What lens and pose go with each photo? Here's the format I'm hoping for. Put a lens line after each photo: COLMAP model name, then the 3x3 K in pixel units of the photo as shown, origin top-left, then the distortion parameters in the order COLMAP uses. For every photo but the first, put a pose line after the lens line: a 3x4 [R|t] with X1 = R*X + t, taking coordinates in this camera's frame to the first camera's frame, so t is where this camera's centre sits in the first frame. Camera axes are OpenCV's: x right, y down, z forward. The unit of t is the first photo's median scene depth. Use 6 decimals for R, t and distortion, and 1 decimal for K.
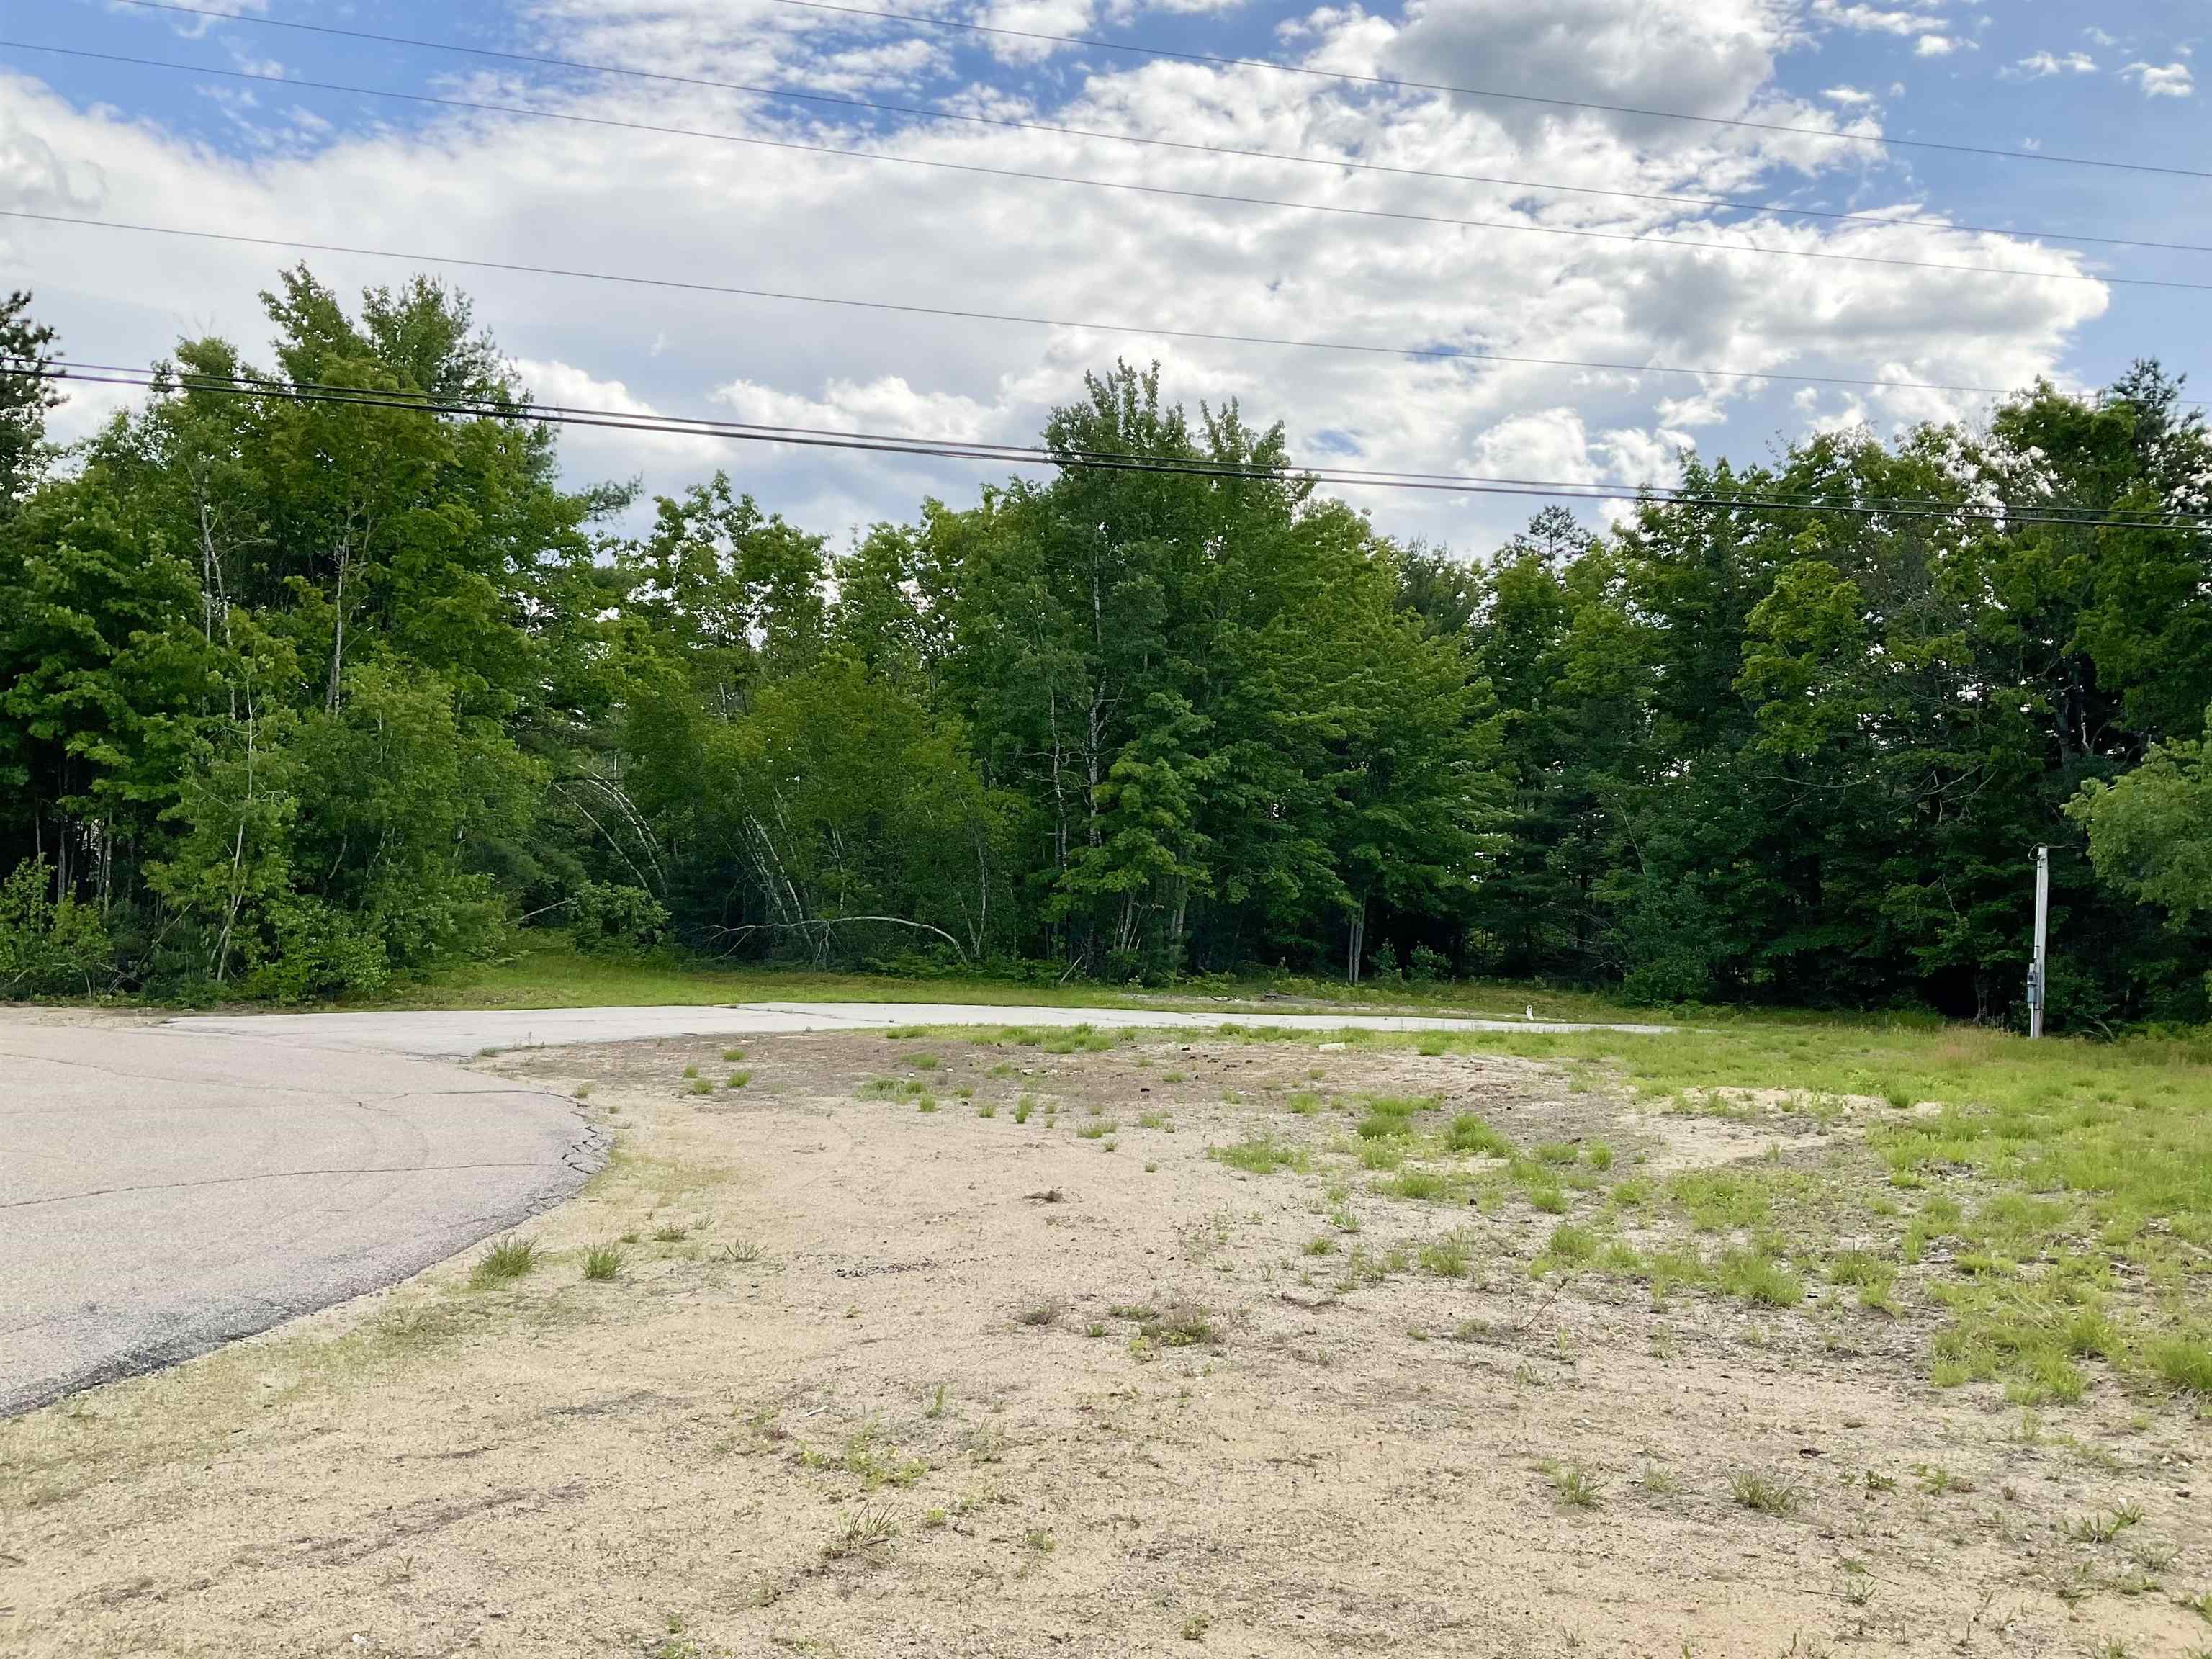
lens RADIAL K [[1812.7, 0, 1106.0], [0, 1812.7, 829.5], [0, 0, 1]] dist [0.076698, -0.145355]
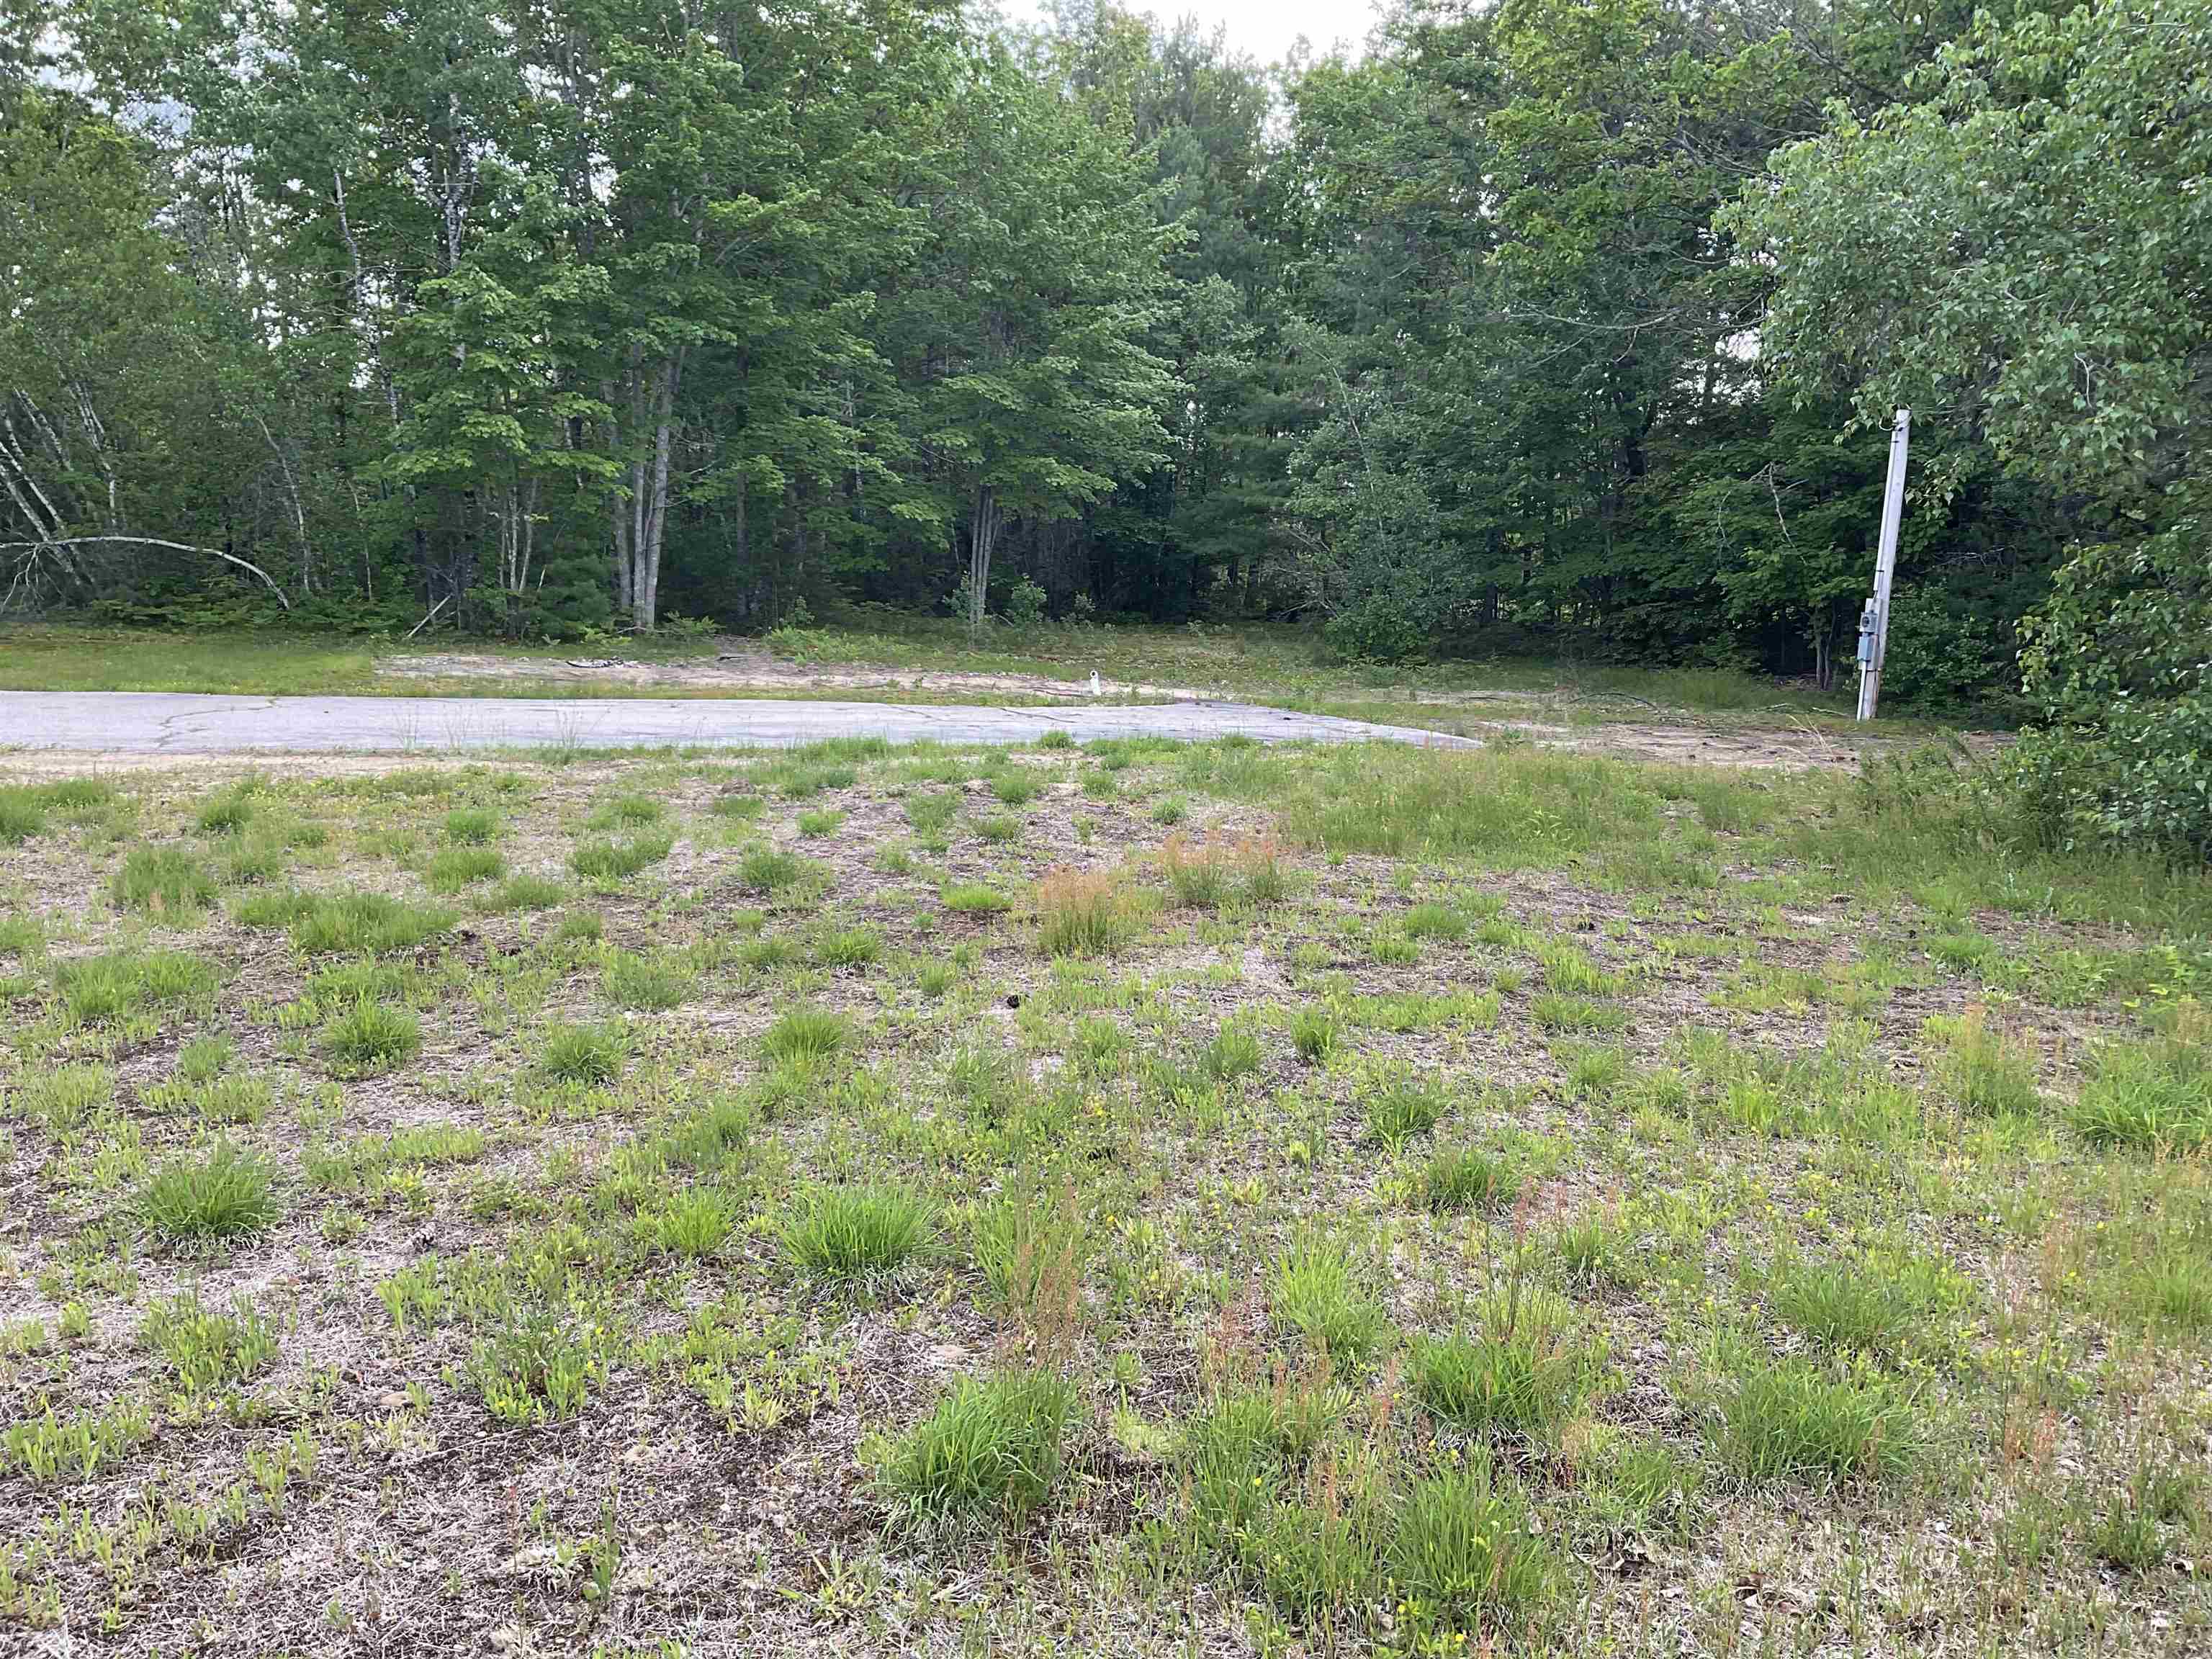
lens RADIAL K [[1812.7, 0, 1106.0], [0, 1812.7, 829.5], [0, 0, 1]] dist [0.076698, -0.145355]
pose [[0.999951, -0.001836, -0.009765, 0.235524], [0.003707, 0.980752, 0.195220, 0.025918], [0.009219, -0.195247, 0.980711, 0.344841]]
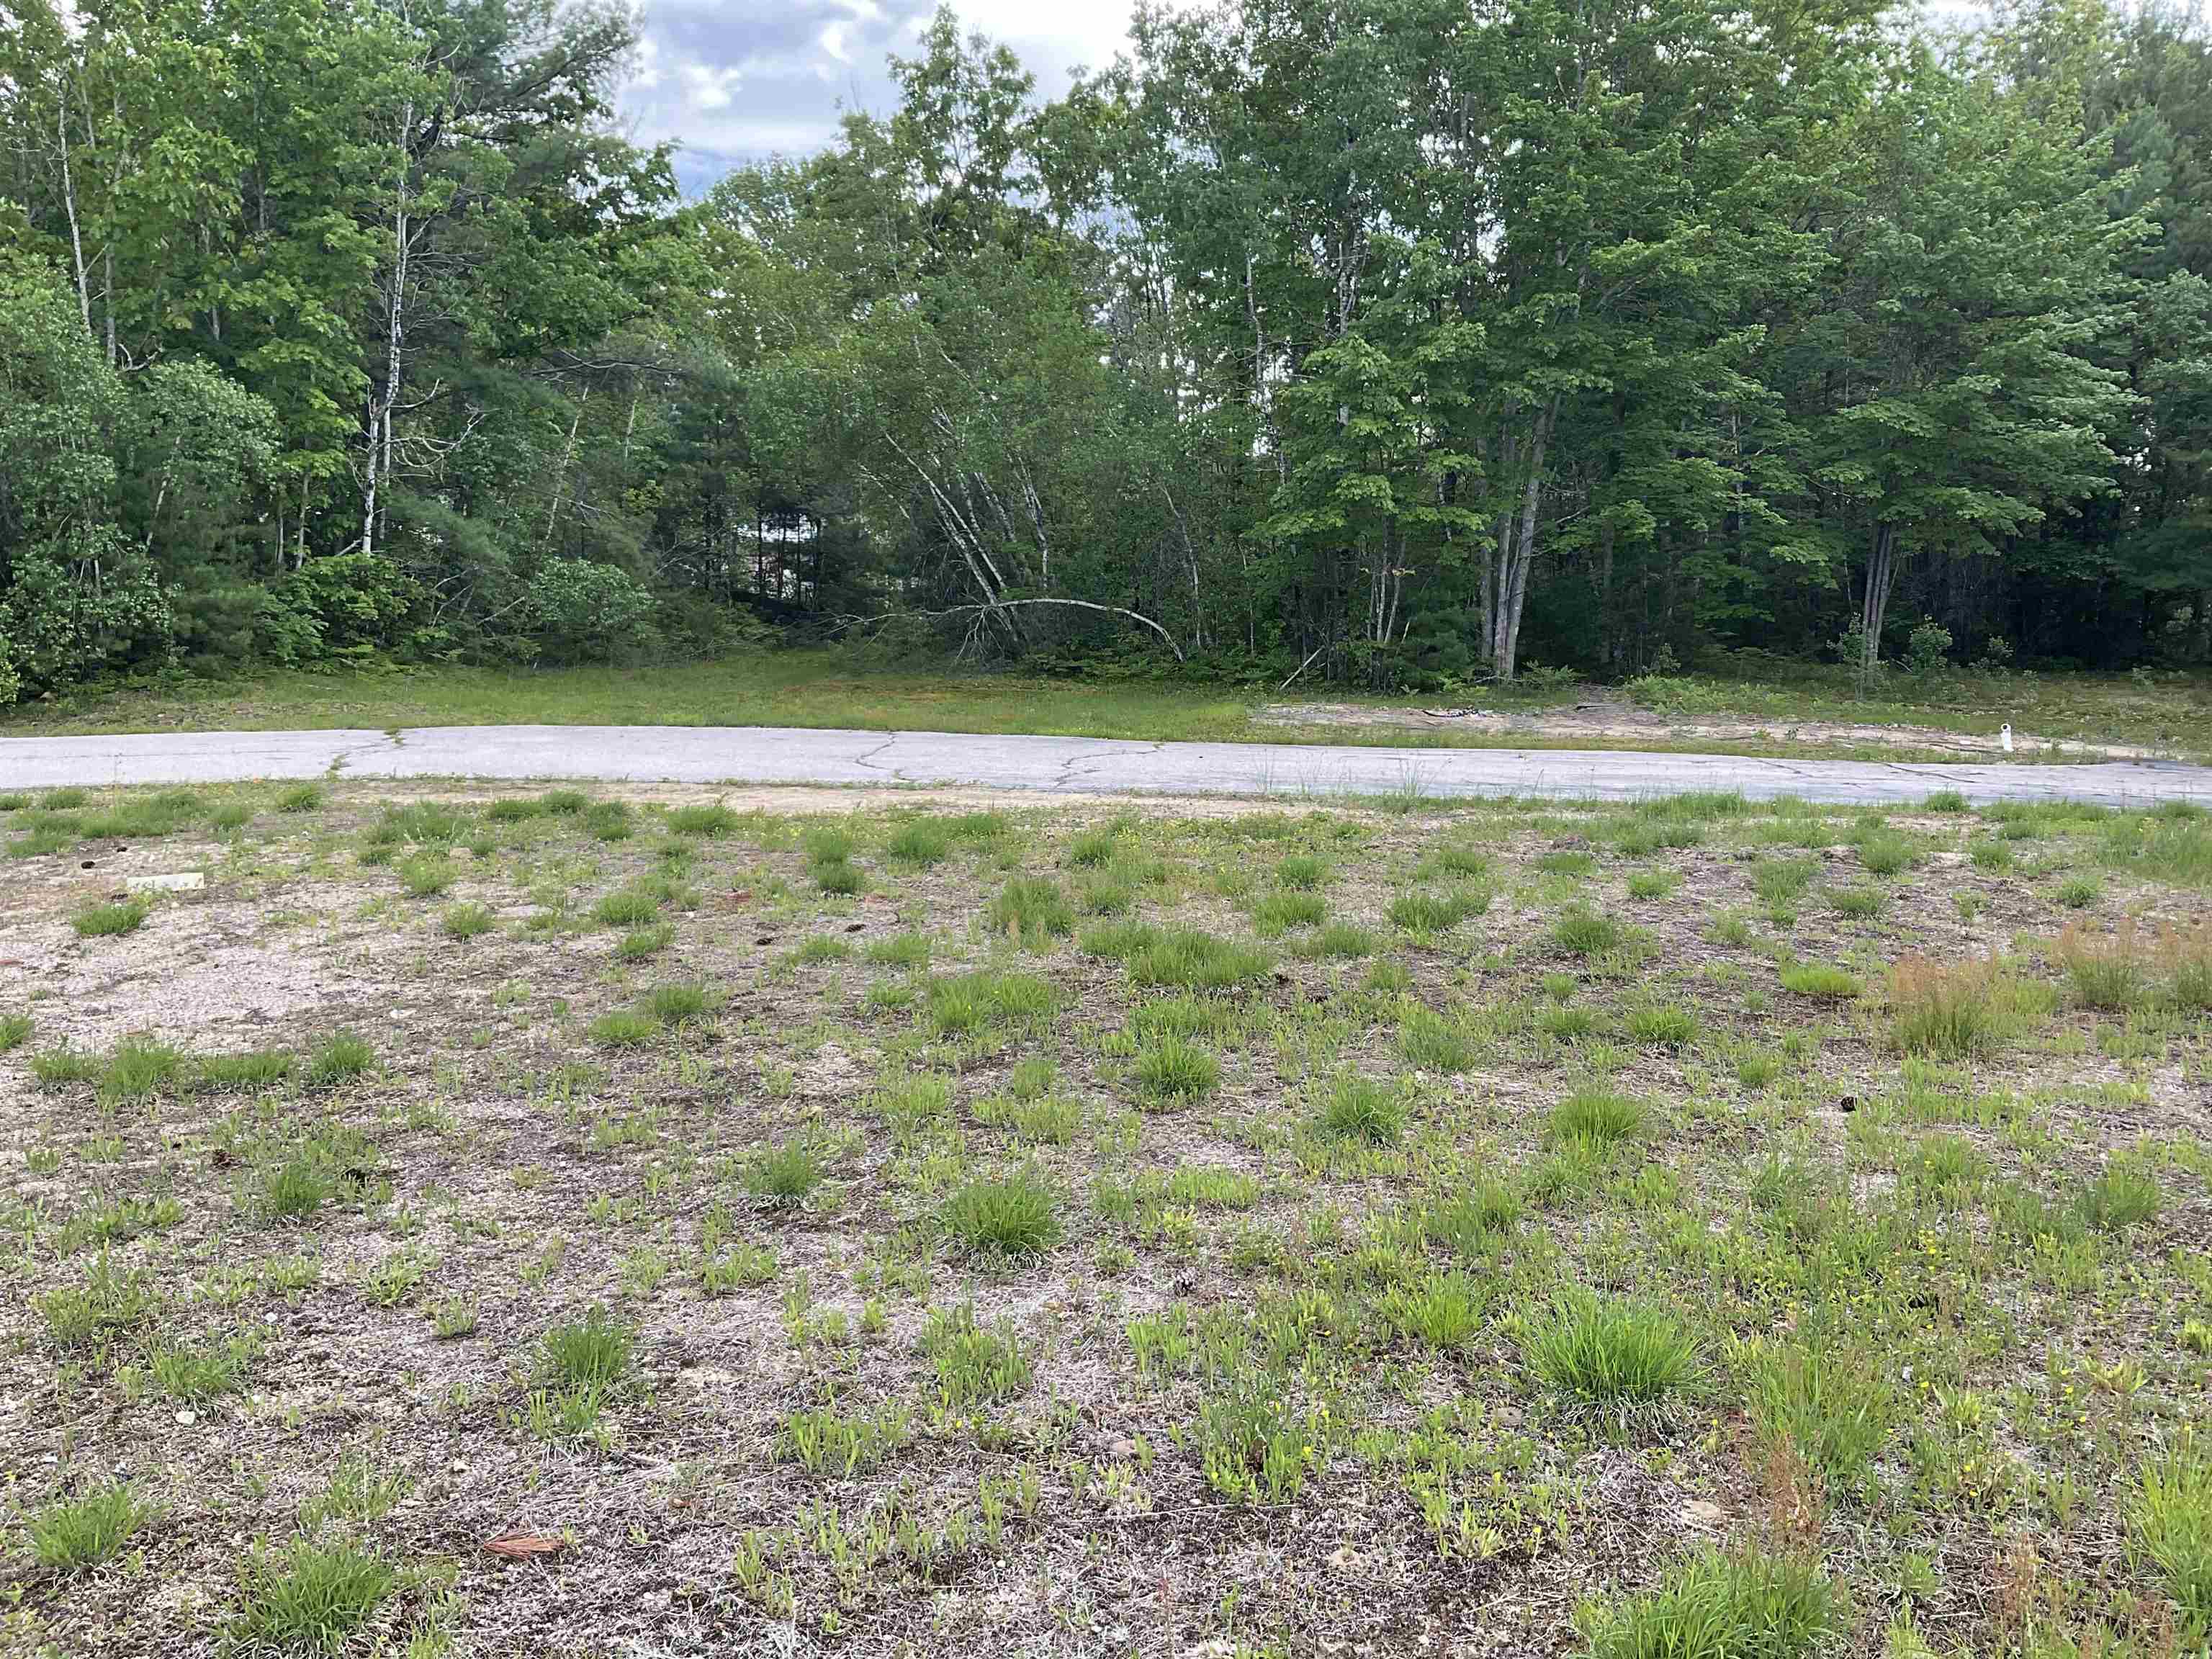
lens RADIAL K [[1812.7, 0, 1106.0], [0, 1812.7, 829.5], [0, 0, 1]] dist [0.076698, -0.145355]
pose [[0.888816, 0.036081, -0.456842, 0.238435], [0.041613, 0.986423, 0.158867, 0.025906], [0.456372, -0.160214, 0.875246, 0.350357]]
